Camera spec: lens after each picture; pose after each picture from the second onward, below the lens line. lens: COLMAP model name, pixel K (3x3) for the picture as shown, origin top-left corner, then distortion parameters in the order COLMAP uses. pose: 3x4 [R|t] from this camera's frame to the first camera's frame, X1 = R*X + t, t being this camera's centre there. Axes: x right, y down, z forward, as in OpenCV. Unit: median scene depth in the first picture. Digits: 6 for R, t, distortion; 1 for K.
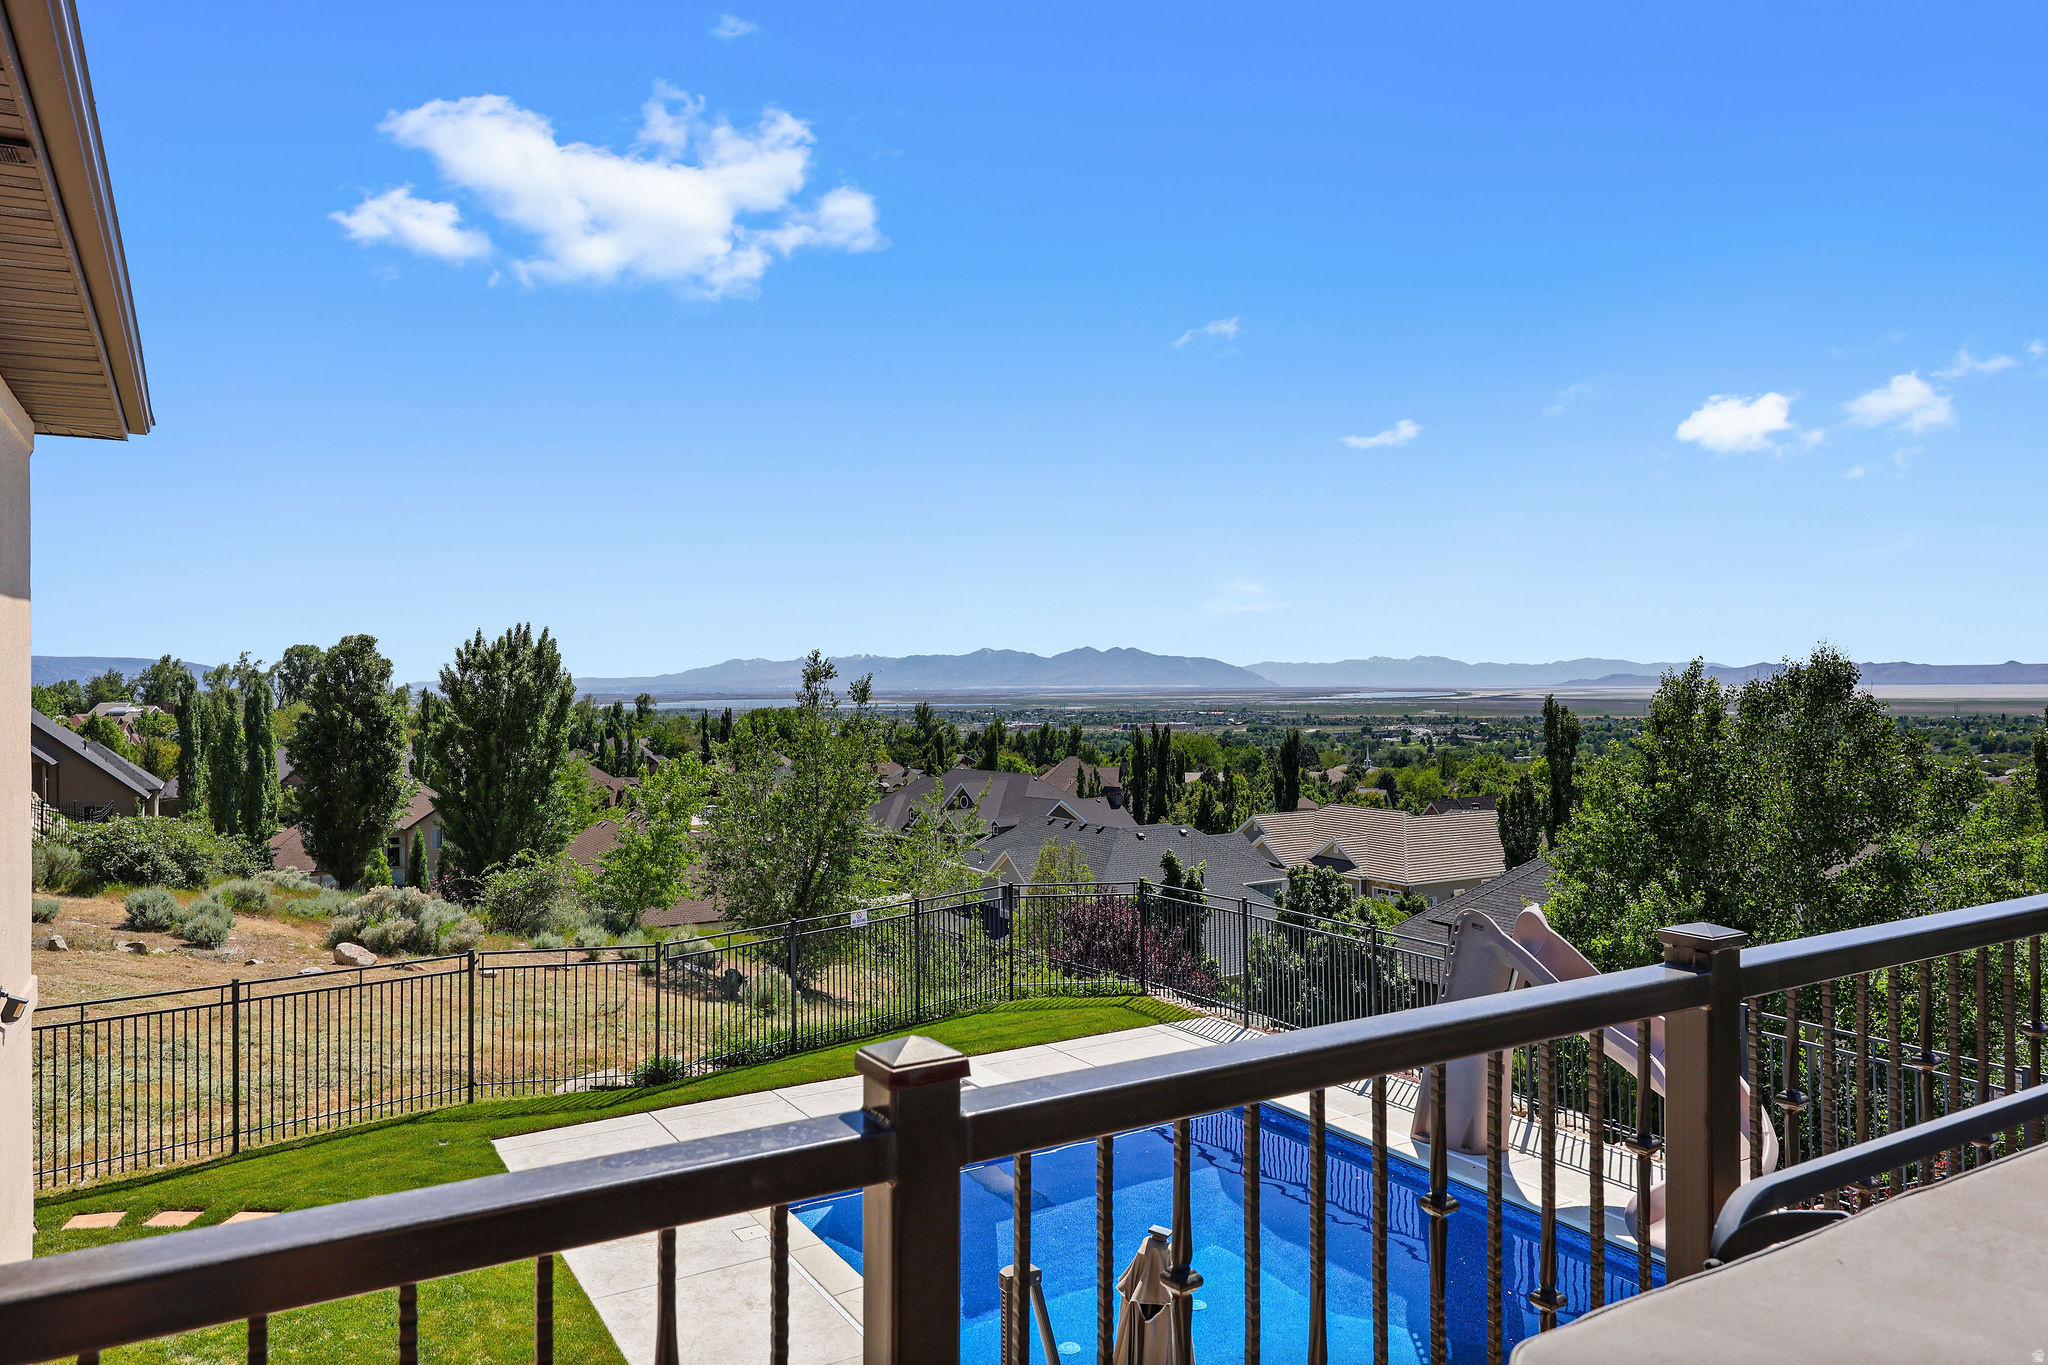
lens RADIAL K [[1313.4, 0, 1018.2], [0, 1313.4, 653.7], [0, 0, 1]] dist [-0.002648, -0.001911]
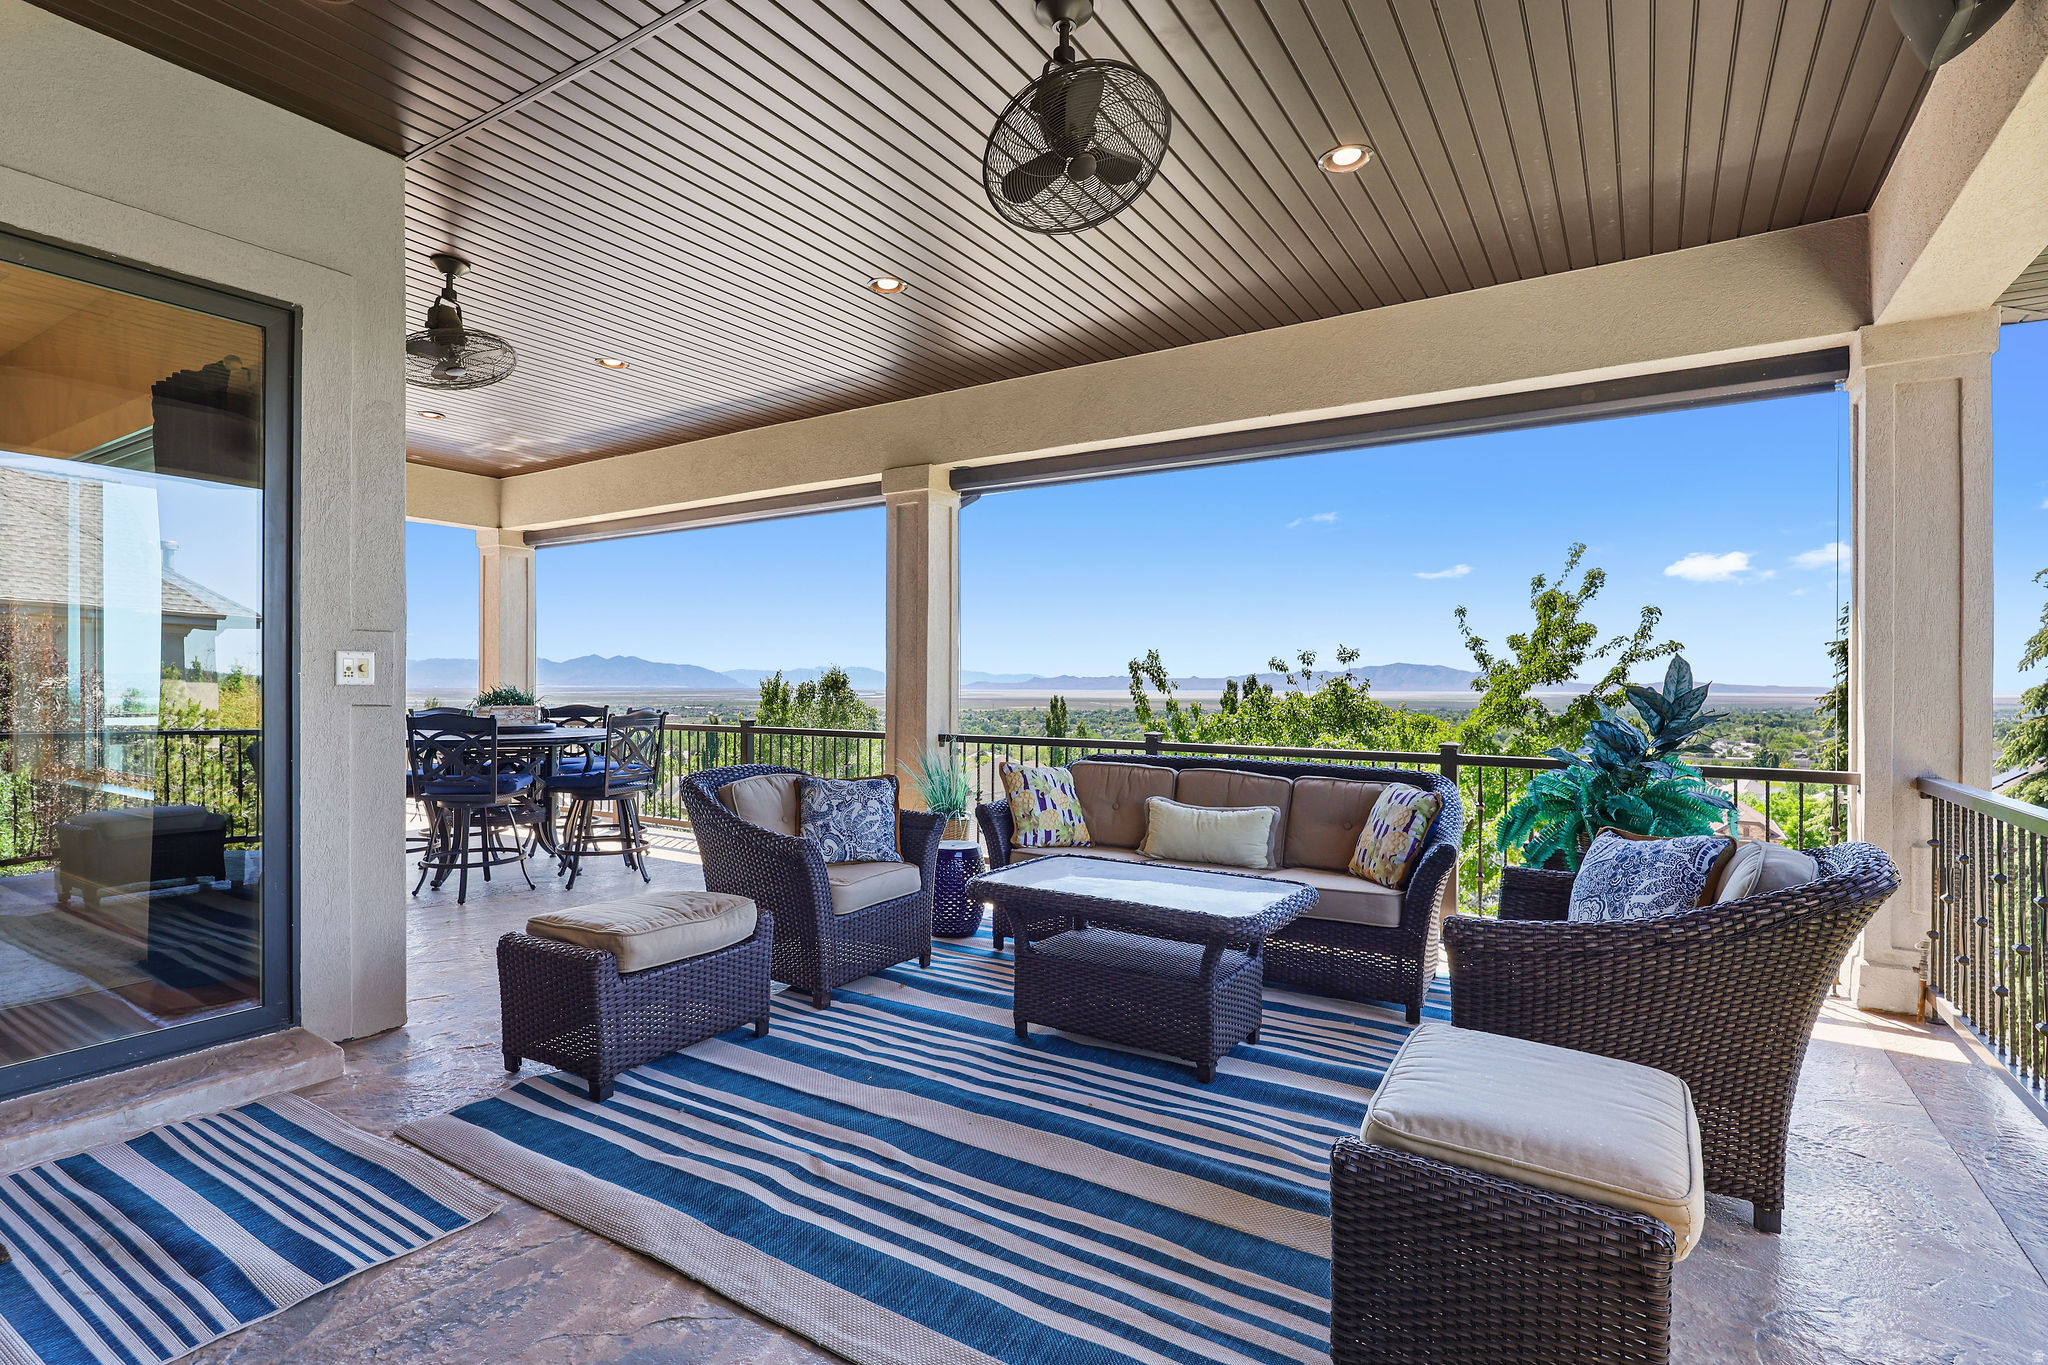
lens RADIAL K [[974.8, 0, 1015.9], [0, 974.8, 683.2], [0, 0, 1]] dist [0.003468, 0.000628]
pose [[0.897030, 0.010845, 0.441836, 0.088088], [-0.019605, 0.999691, 0.015266, -0.003382], [-0.441534, -0.022356, 0.896966, -0.218200]]
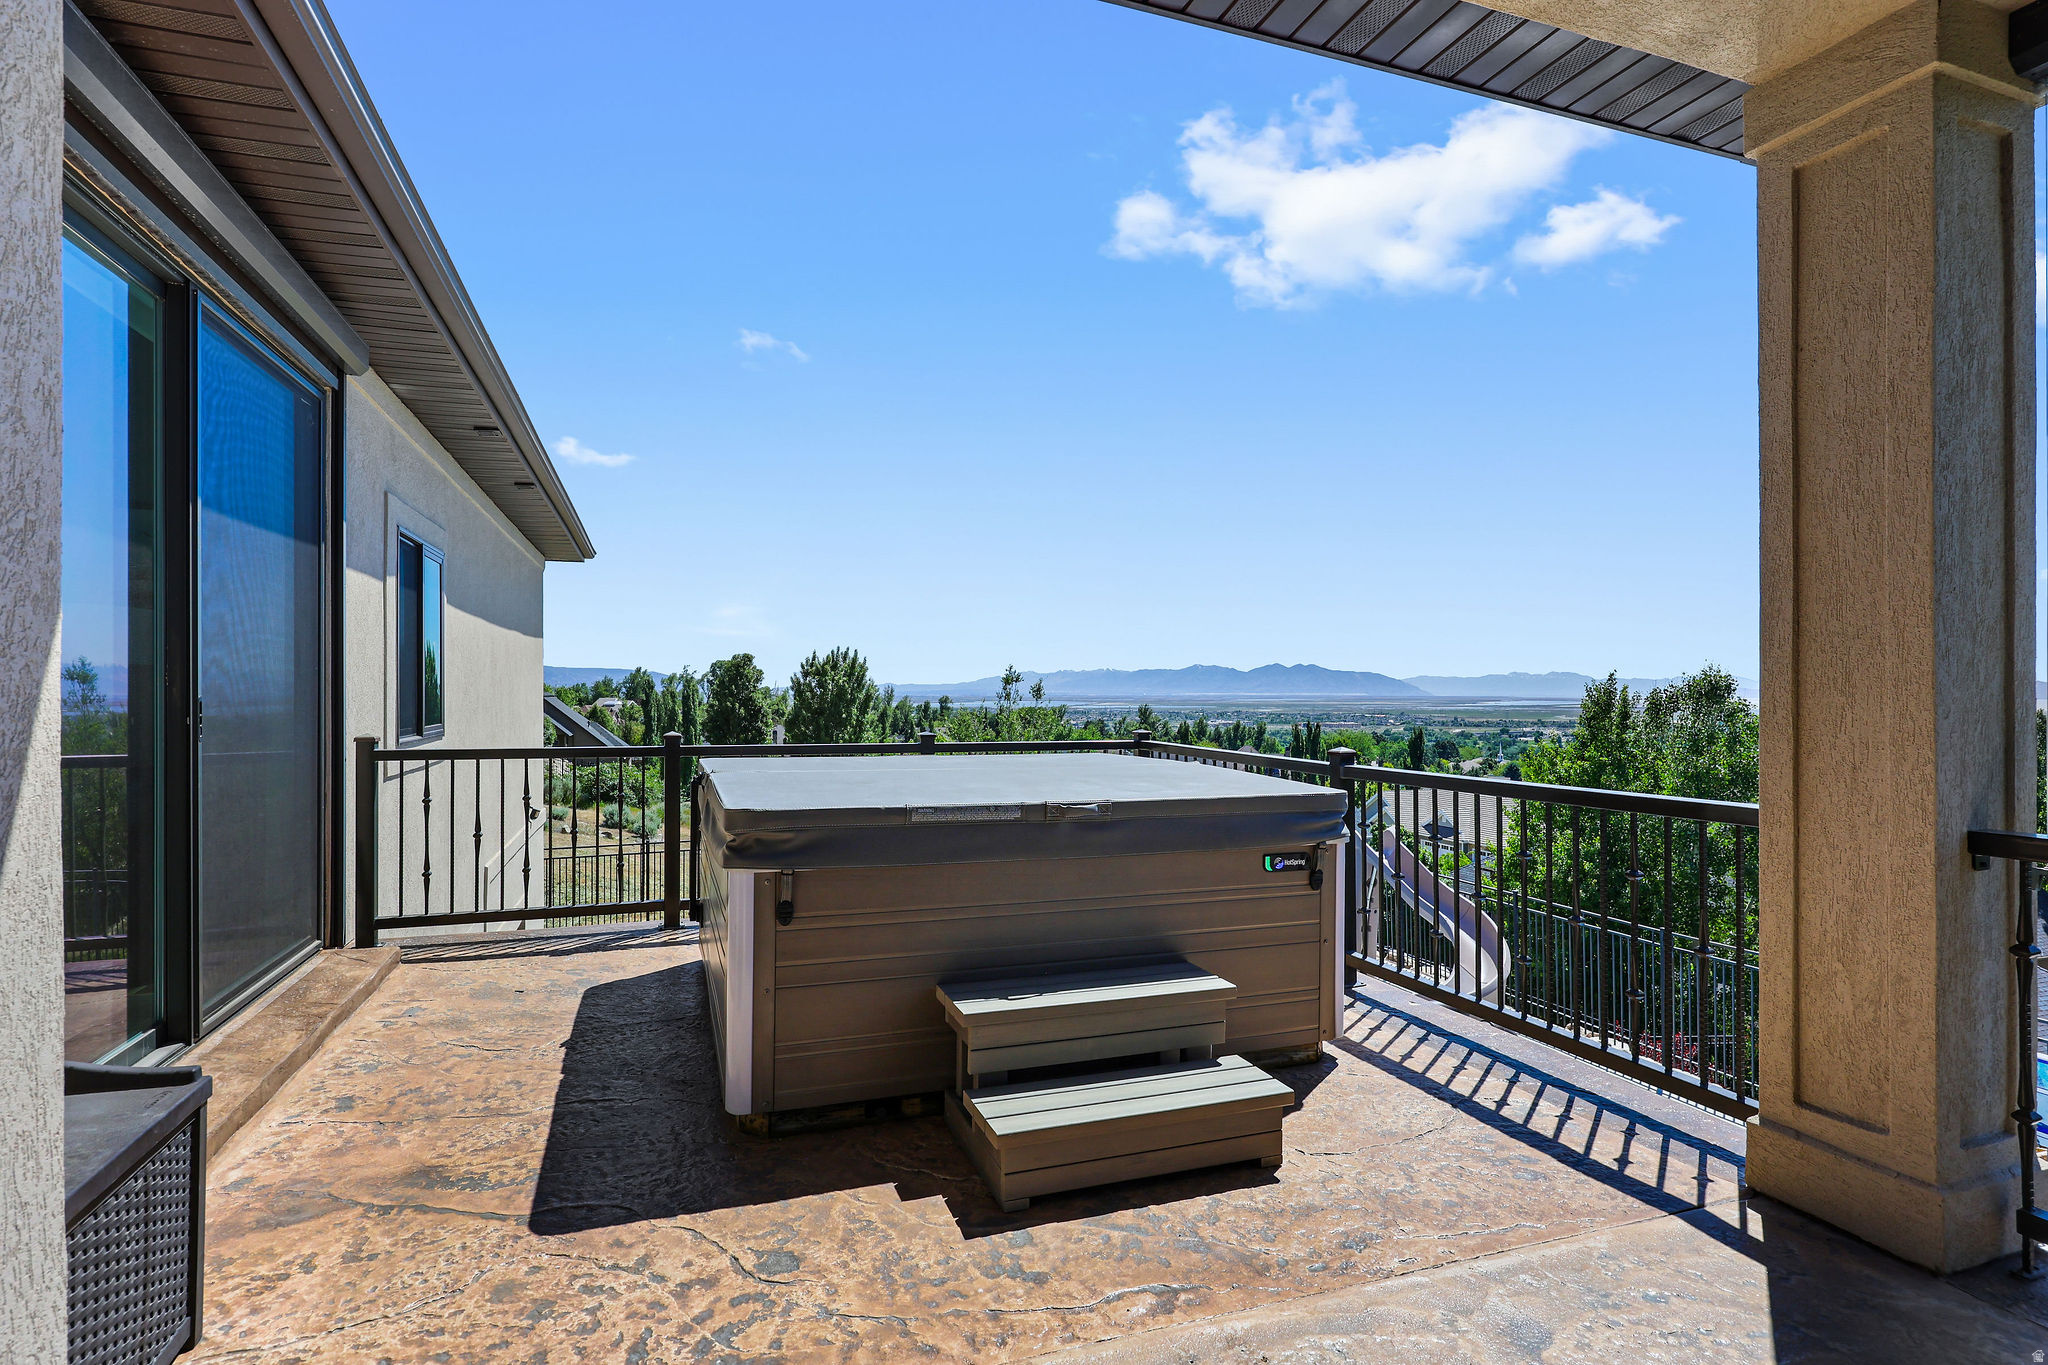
lens RADIAL K [[974.8, 0, 1015.9], [0, 974.8, 683.2], [0, 0, 1]] dist [0.003468, 0.000628]
pose [[0.978410, 0.007428, -0.206540, 0.052441], [-0.004245, 0.999865, 0.015851, 0.000785], [0.206630, -0.014632, 0.978310, -0.063339]]
